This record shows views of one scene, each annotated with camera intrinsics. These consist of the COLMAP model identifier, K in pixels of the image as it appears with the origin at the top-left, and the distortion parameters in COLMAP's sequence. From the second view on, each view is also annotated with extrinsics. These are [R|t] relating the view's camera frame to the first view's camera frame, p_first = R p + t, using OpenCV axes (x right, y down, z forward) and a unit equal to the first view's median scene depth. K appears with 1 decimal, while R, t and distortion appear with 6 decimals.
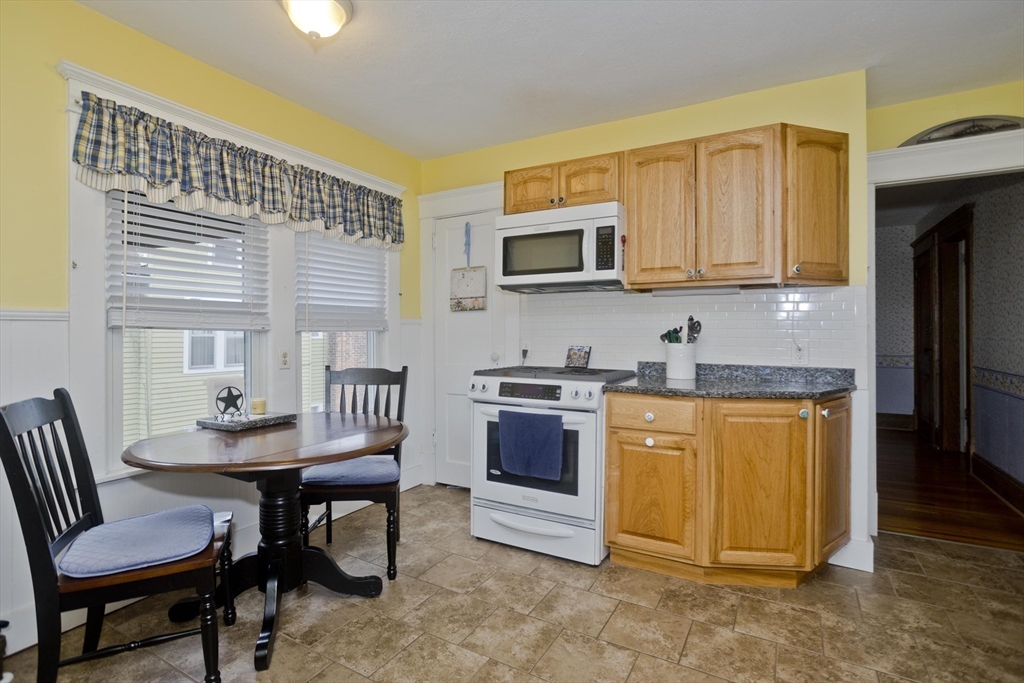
lens RADIAL K [[503.0, 0, 516.0], [0, 503.0, 329.2], [0, 0, 1]] dist [-0.049895, 0.031109]
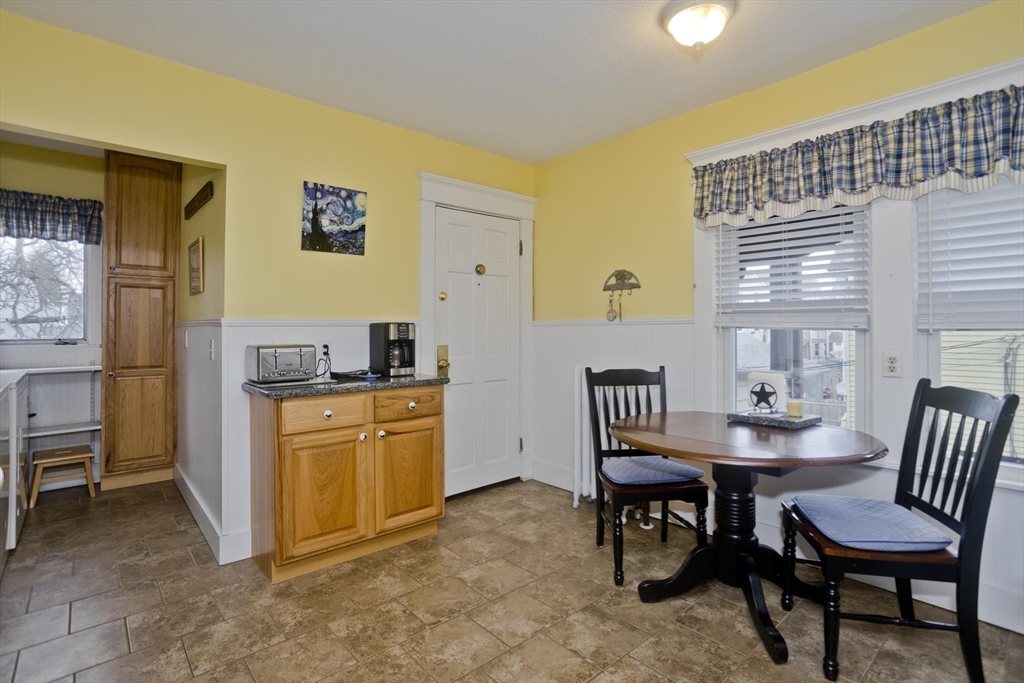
lens RADIAL K [[503.0, 0, 516.0], [0, 503.0, 329.2], [0, 0, 1]] dist [-0.049895, 0.031109]
pose [[-0.335652, -0.006230, -0.941965, 0.607722], [0.000836, 0.999976, -0.006912, 0.008633], [0.941986, -0.003107, -0.335639, 0.871360]]
